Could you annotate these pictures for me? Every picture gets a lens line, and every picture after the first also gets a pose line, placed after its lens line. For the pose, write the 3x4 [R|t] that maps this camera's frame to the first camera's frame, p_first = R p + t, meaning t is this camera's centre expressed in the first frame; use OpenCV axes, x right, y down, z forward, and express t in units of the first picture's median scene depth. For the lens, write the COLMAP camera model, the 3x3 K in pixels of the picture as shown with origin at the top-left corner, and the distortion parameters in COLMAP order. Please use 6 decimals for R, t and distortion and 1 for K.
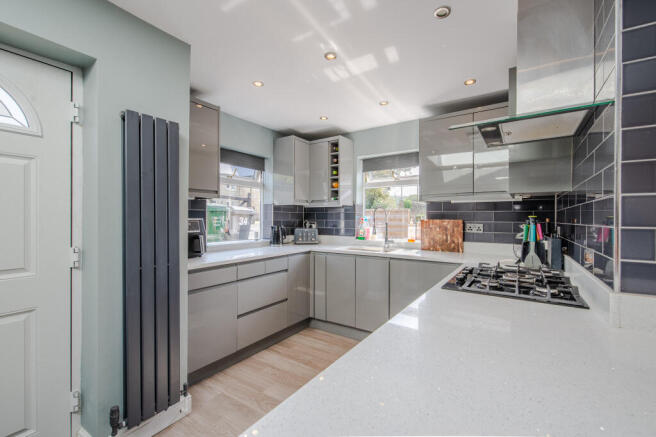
lens RADIAL K [[290.4, 0, 333.9], [0, 290.4, 218.8], [0, 0, 1]] dist [-0.013674, -0.000307]
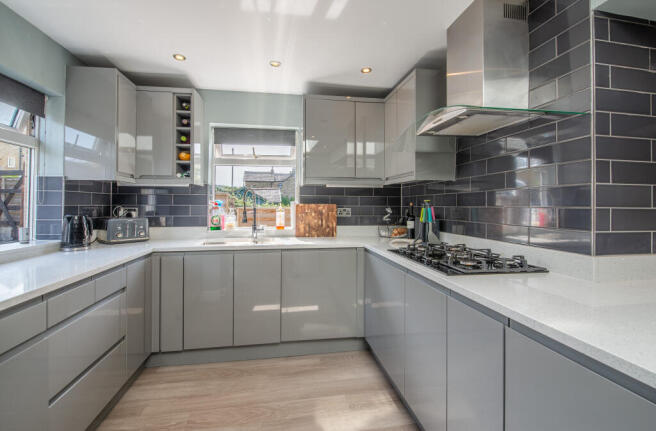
lens RADIAL K [[290.4, 0, 328.3], [0, 290.4, 202.5], [0, 0, 1]] dist [-0.013674, -0.000307]
pose [[0.727170, 0.002382, 0.686453, -0.240913], [0.002017, 0.999982, -0.005607, 0.003427], [-0.686454, 0.005462, 0.727153, 0.249420]]
